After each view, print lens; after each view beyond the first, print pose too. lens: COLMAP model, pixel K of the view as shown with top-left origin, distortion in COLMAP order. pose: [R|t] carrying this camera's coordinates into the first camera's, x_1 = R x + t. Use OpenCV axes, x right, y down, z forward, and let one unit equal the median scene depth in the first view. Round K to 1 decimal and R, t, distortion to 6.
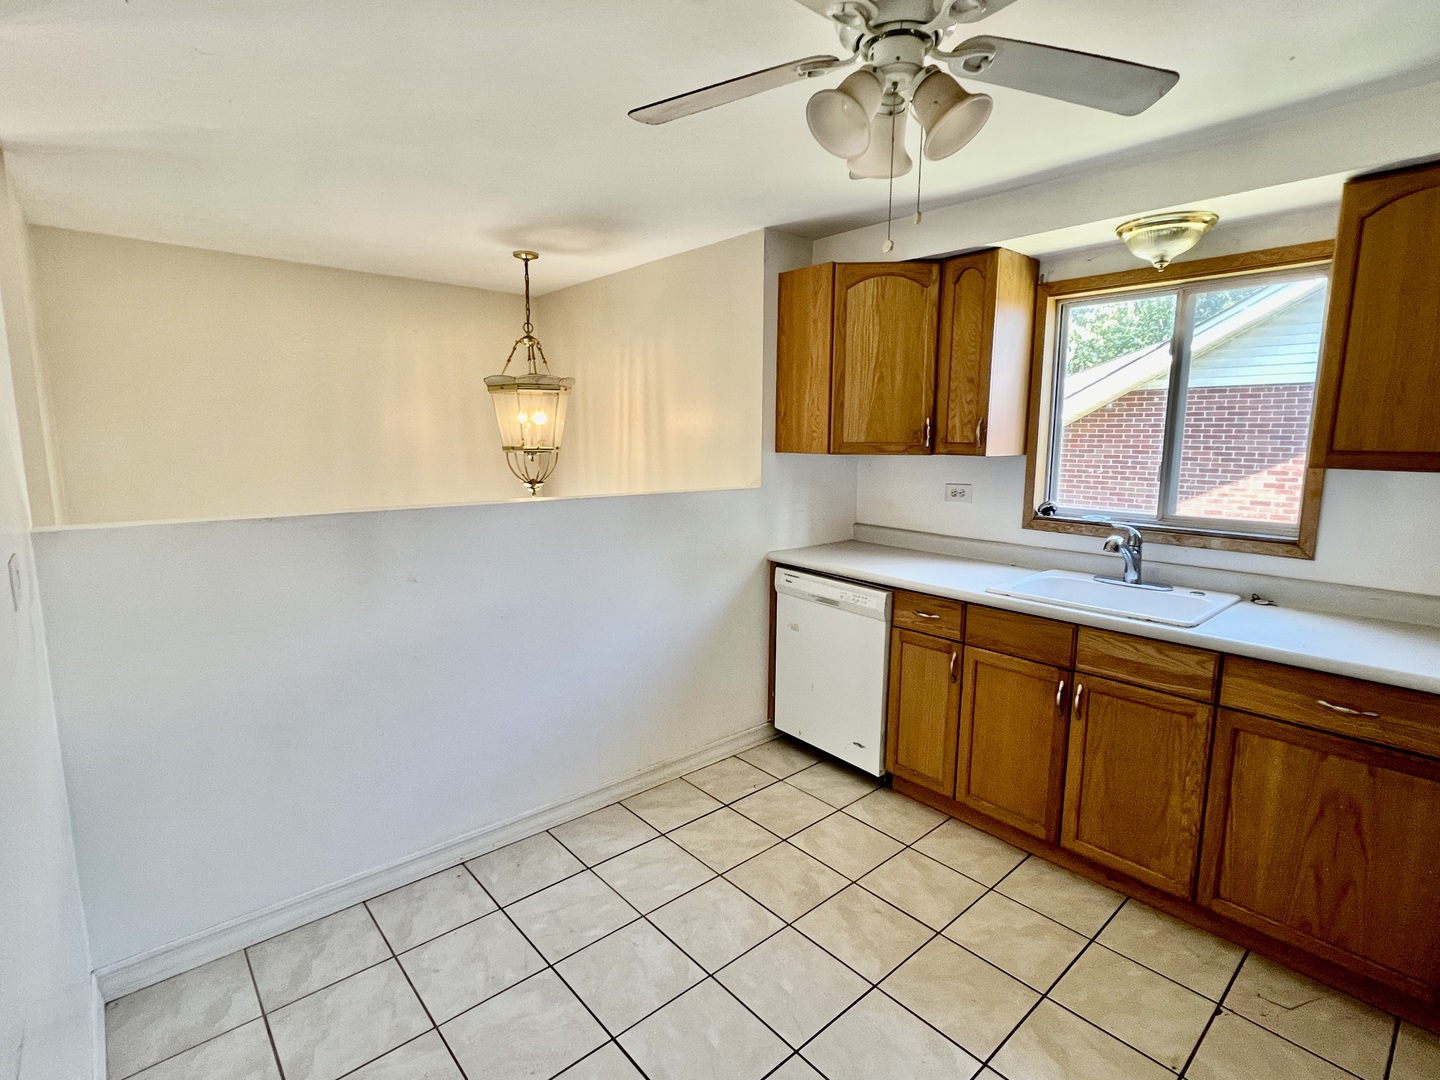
lens RADIAL K [[711.3, 0, 720.0], [0, 711.3, 540.0], [0, 0, 1]] dist [0.011482, 0.000364]
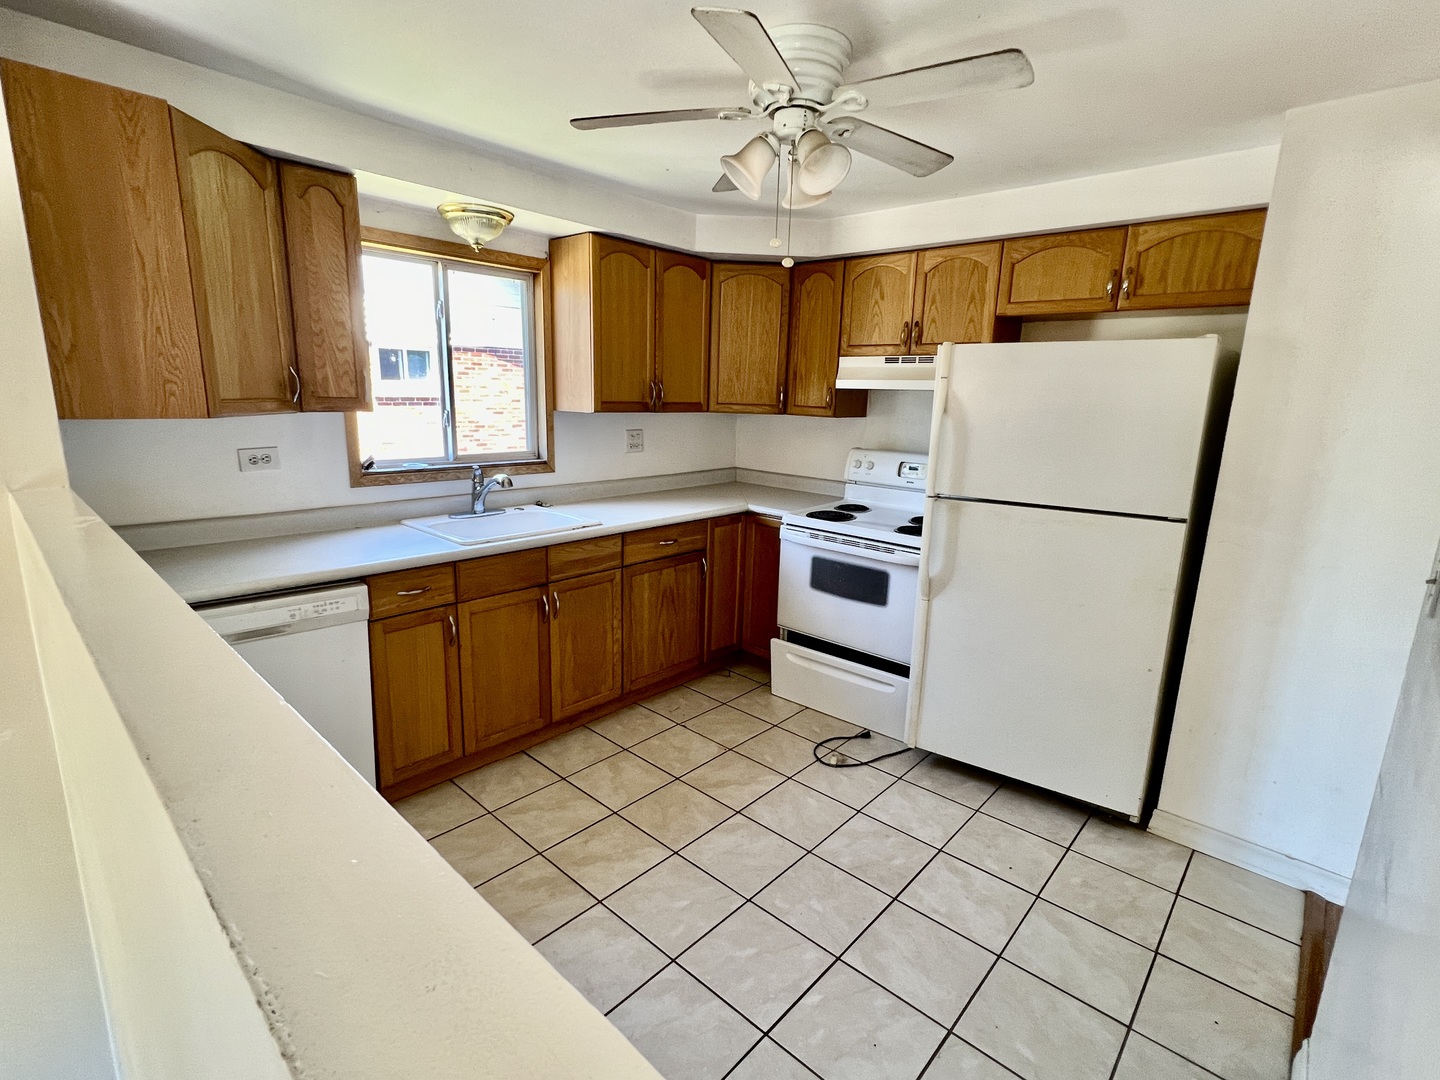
lens RADIAL K [[690.0, 0, 720.0], [0, 690.0, 540.0], [0, 0, 1]] dist [0.003914, 0.000586]
pose [[-0.105457, -0.221300, 0.969487, -0.645736], [0.122678, 0.964581, 0.233524, -0.126378], [-0.986828, 0.143562, -0.074573, 0.735809]]
